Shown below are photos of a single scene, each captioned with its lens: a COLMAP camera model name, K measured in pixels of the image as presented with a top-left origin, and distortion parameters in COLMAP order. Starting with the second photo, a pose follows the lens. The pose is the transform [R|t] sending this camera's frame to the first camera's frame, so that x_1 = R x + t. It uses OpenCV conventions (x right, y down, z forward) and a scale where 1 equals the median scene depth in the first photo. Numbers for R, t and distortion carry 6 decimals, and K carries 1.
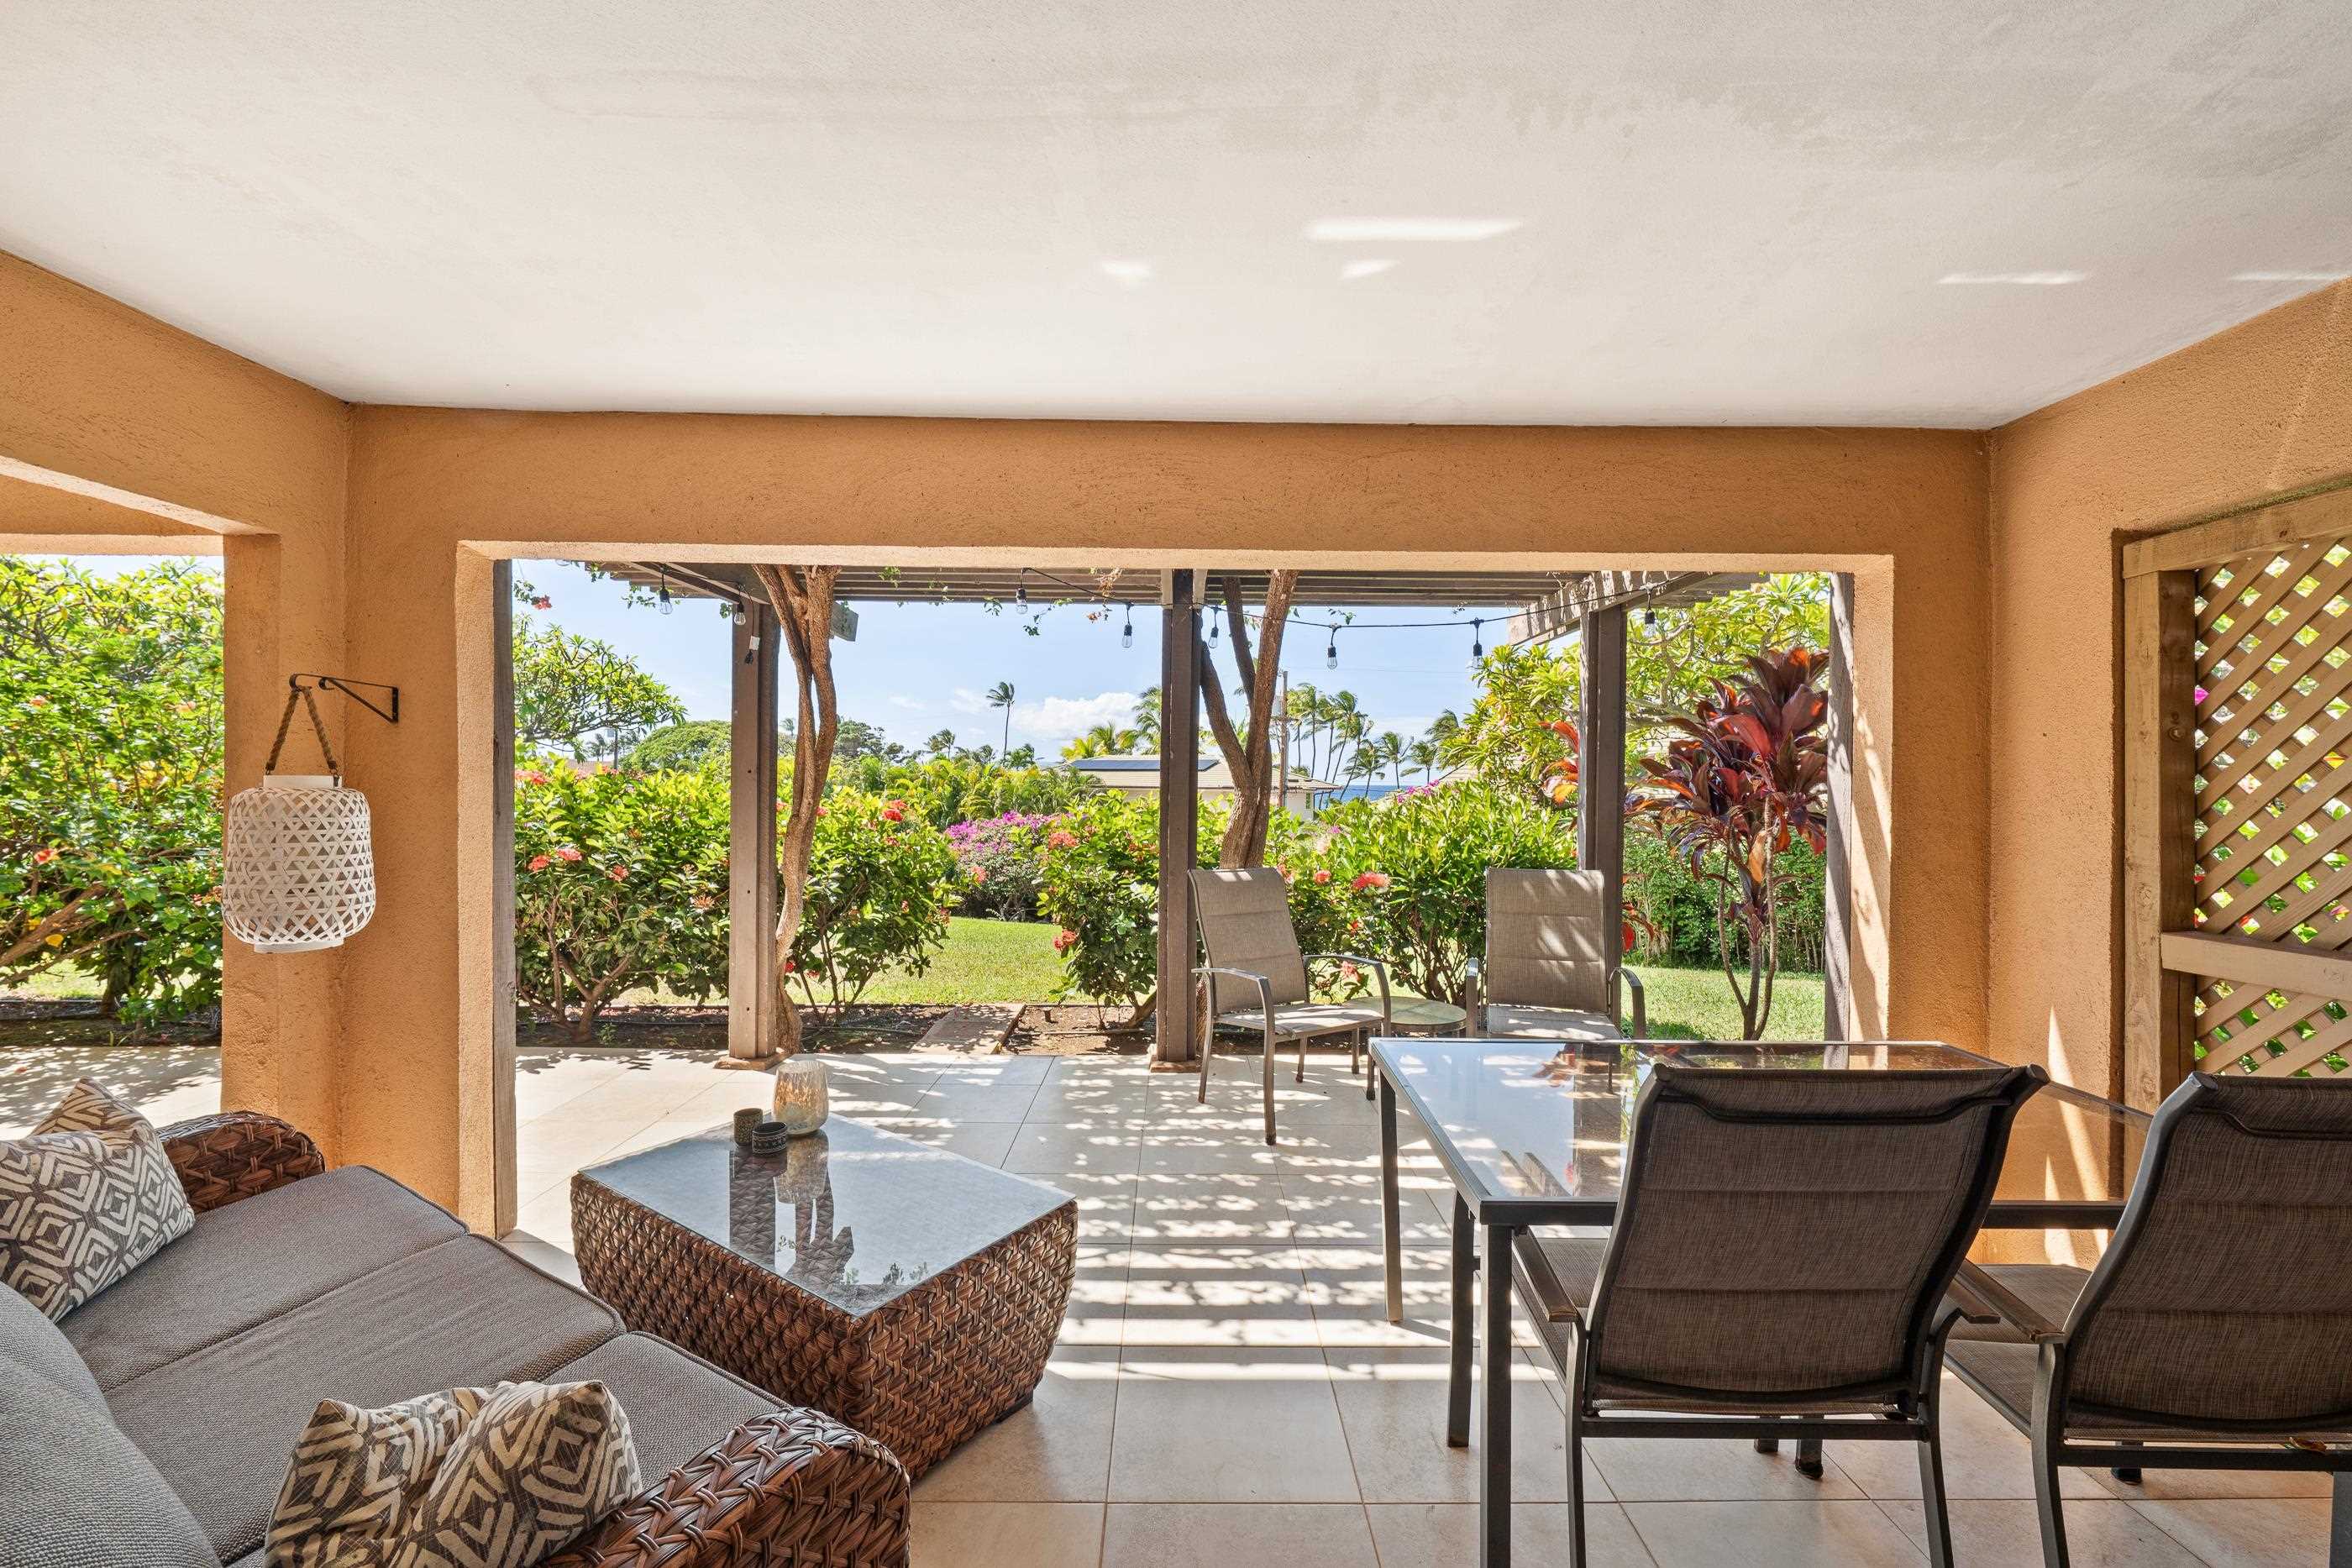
lens RADIAL K [[922.6, 0, 1193.4], [0, 922.6, 769.8], [0, 0, 1]] dist [0.000868, 0.000058]
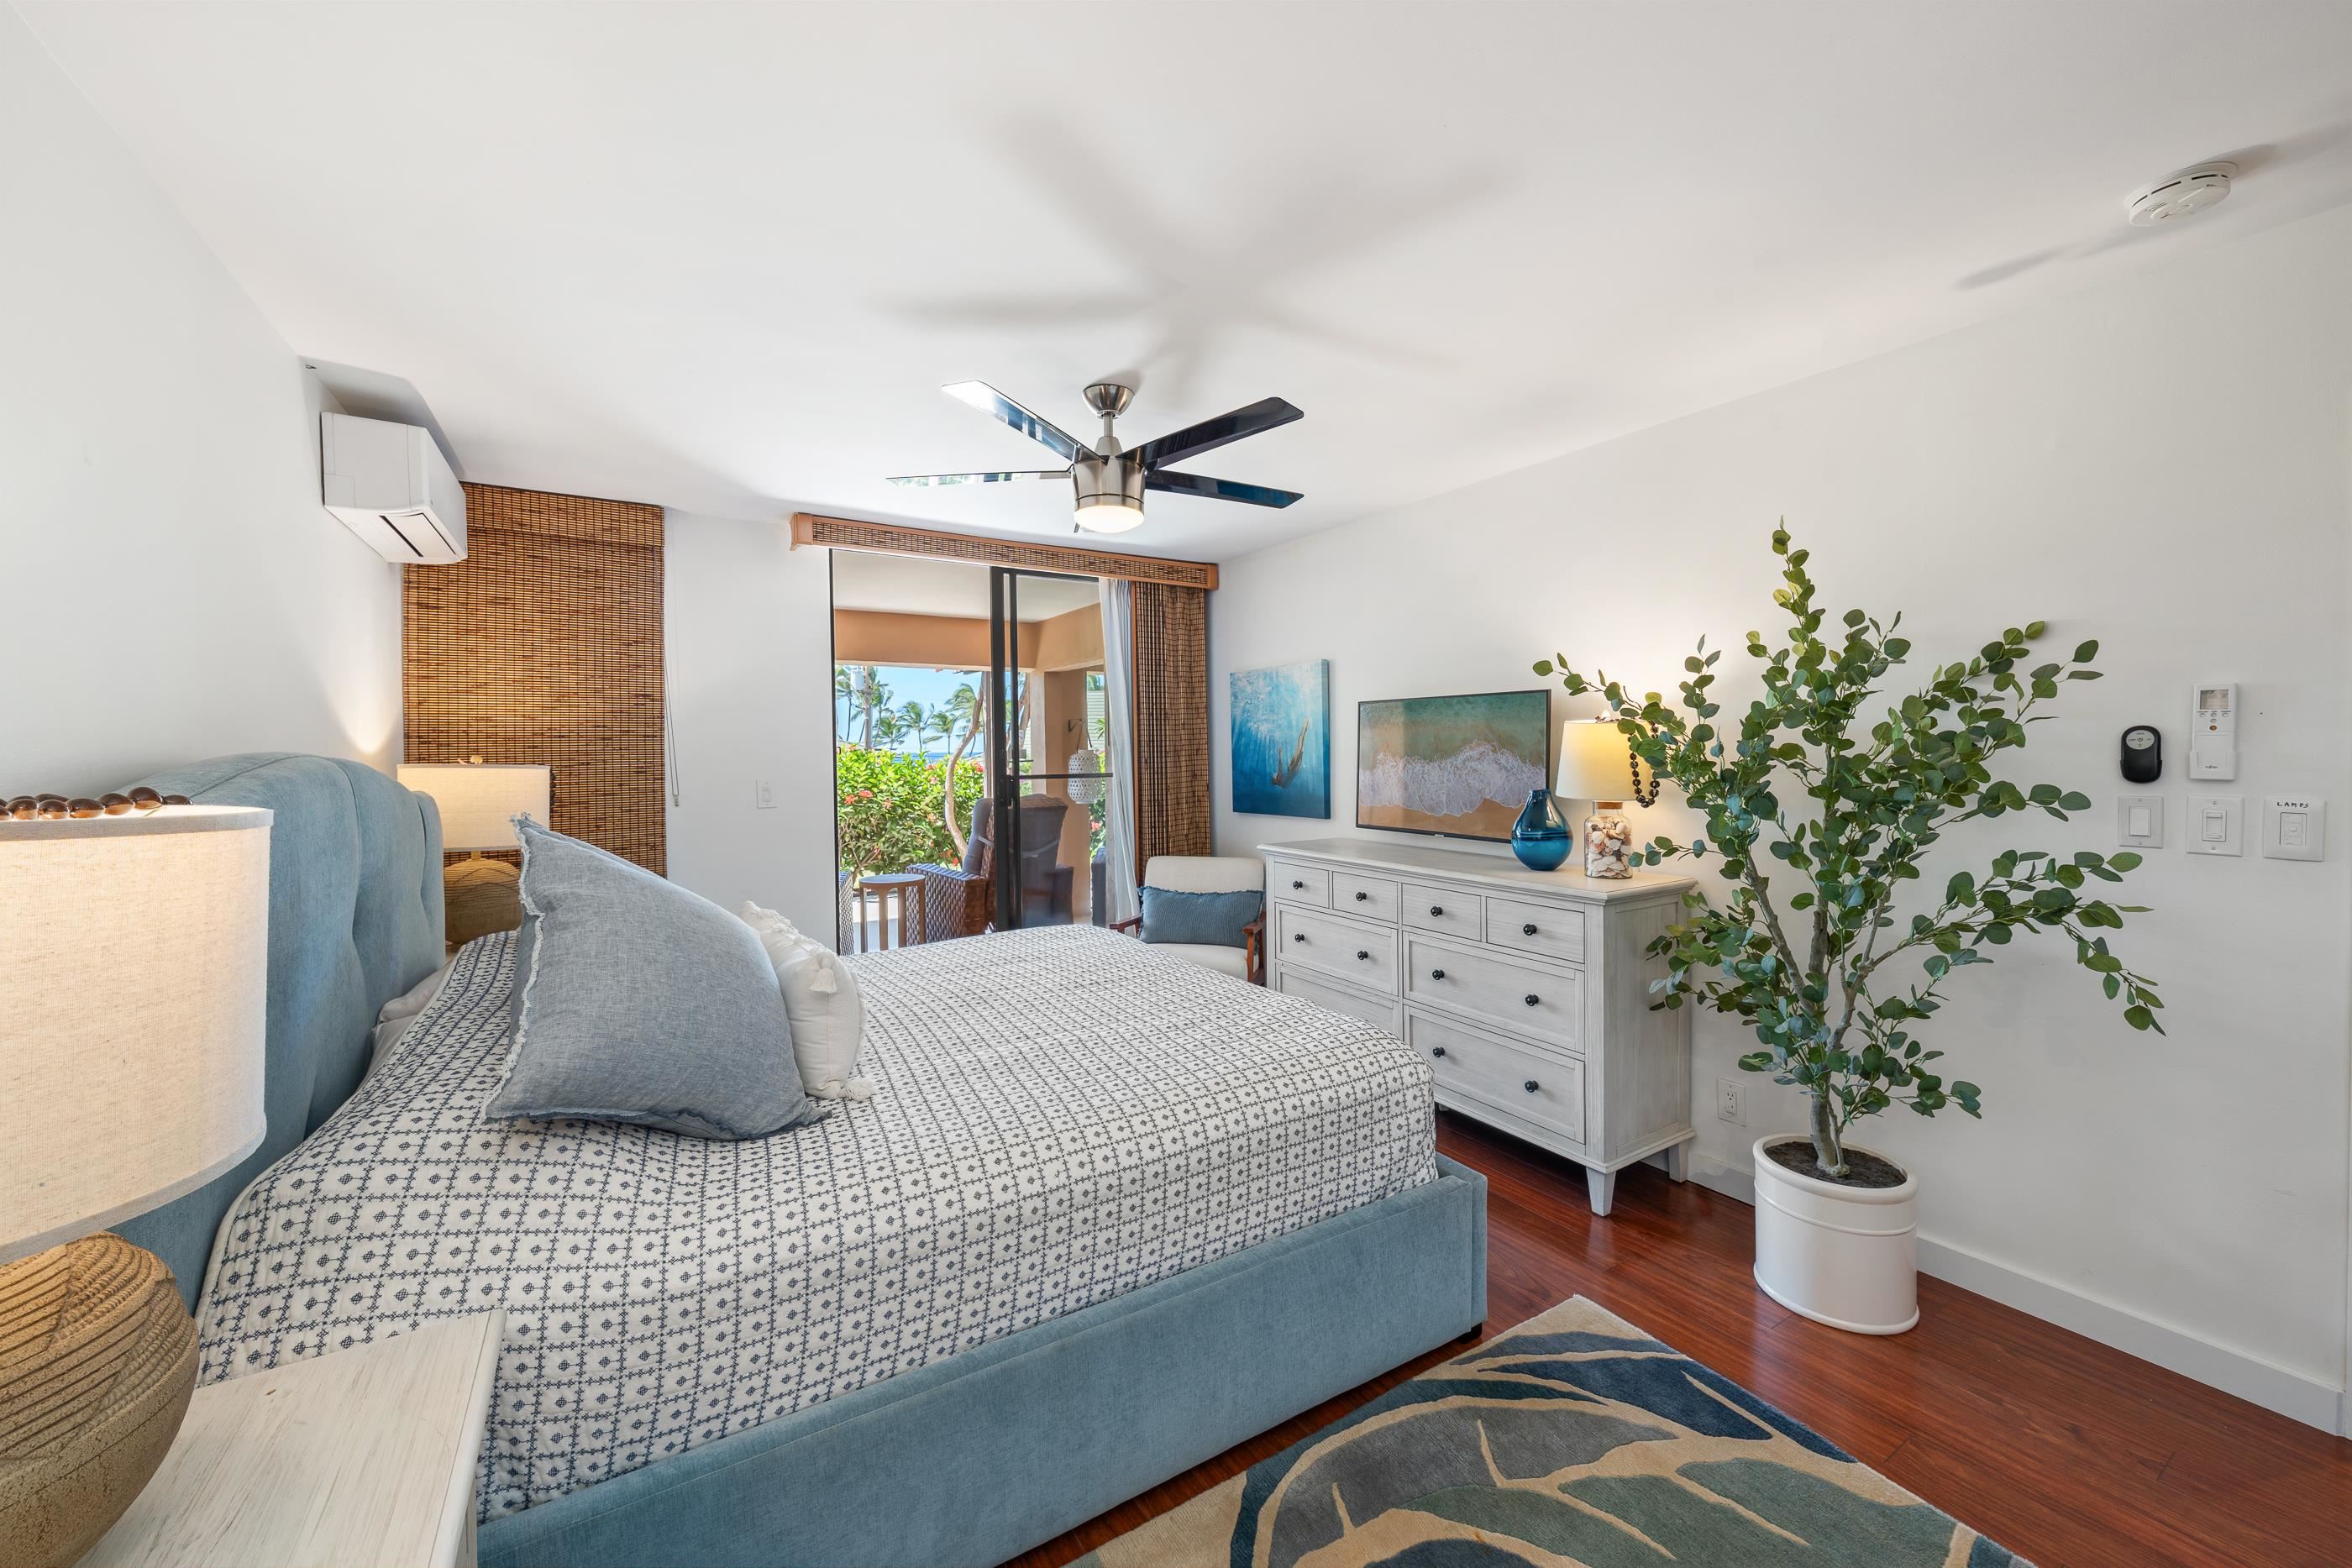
lens RADIAL K [[922.6, 0, 1193.4], [0, 922.6, 769.8], [0, 0, 1]] dist [0.000868, 0.000058]
pose [[0.848988, -0.025315, 0.527805, -1.076586], [0.006258, 0.999263, 0.037862, -0.022228], [-0.528375, -0.028841, 0.848521, -0.886204]]
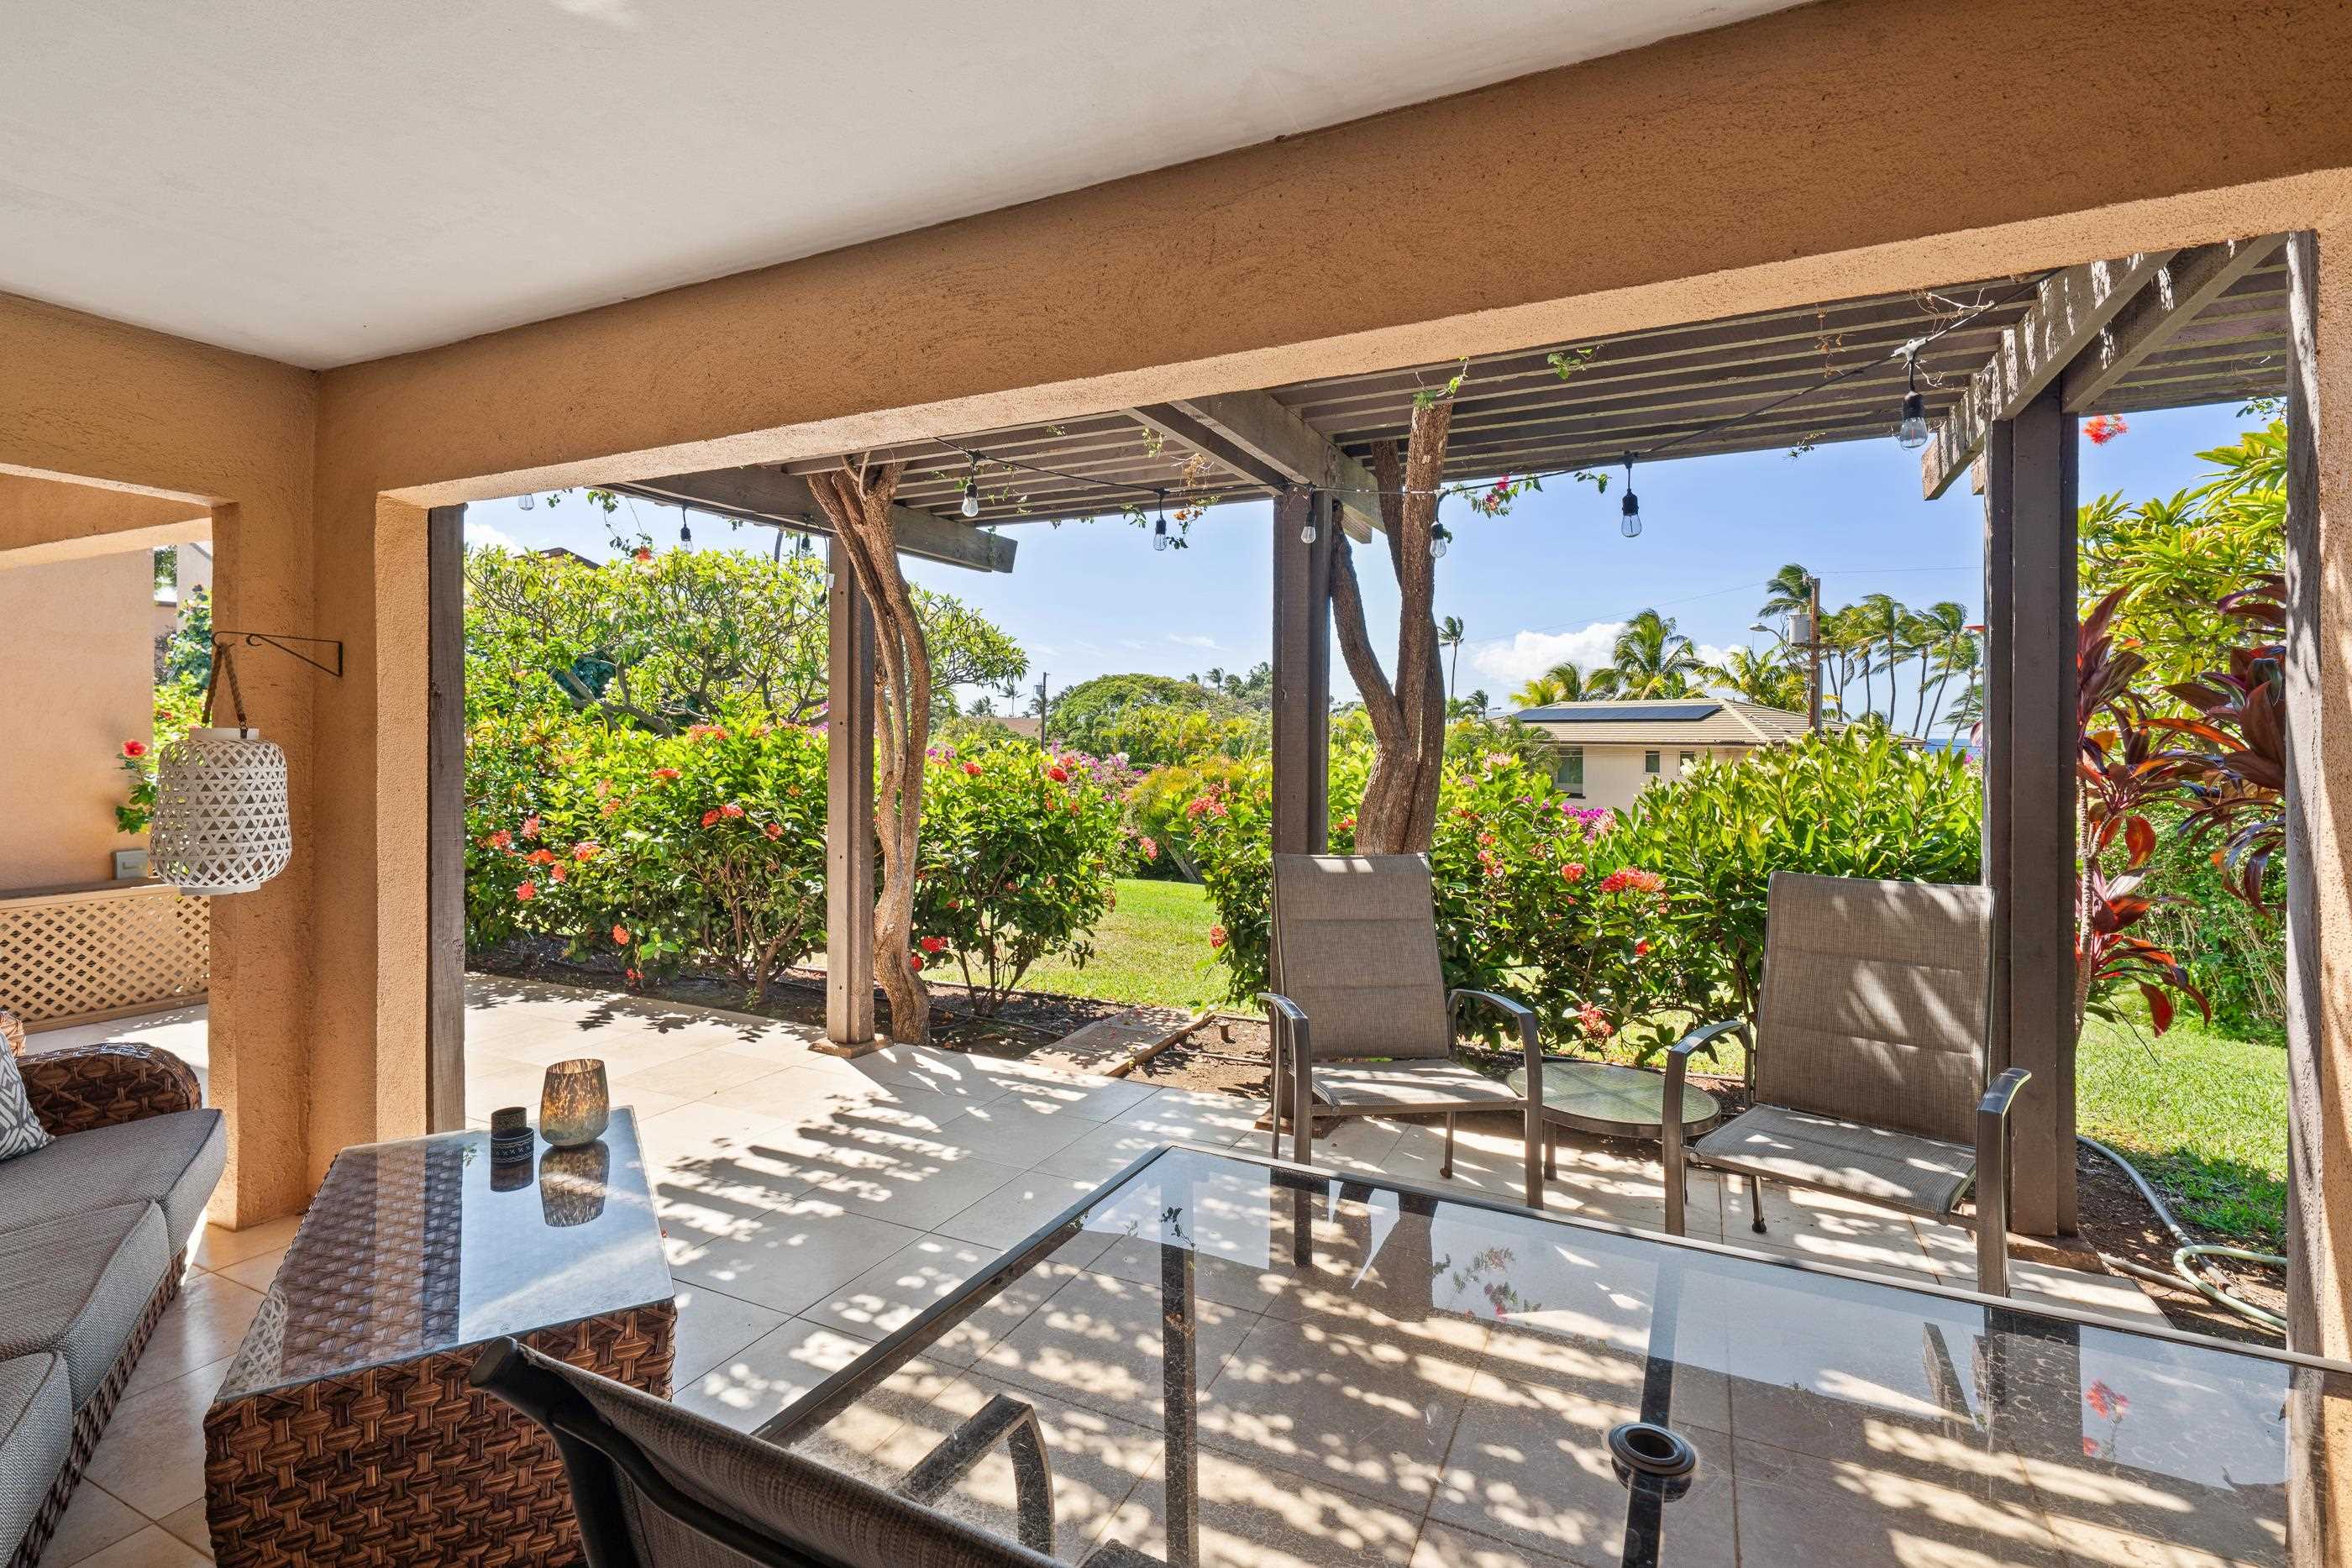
lens RADIAL K [[1098.9, 0, 1175.4], [0, 1098.9, 712.5], [0, 0, 1]] dist [-0.000993, 0.000132]
pose [[0.894118, -0.015644, -0.447559, 0.267900], [0.011356, 0.999860, -0.012262, 0.007664], [0.447688, 0.005881, 0.894170, 0.173286]]
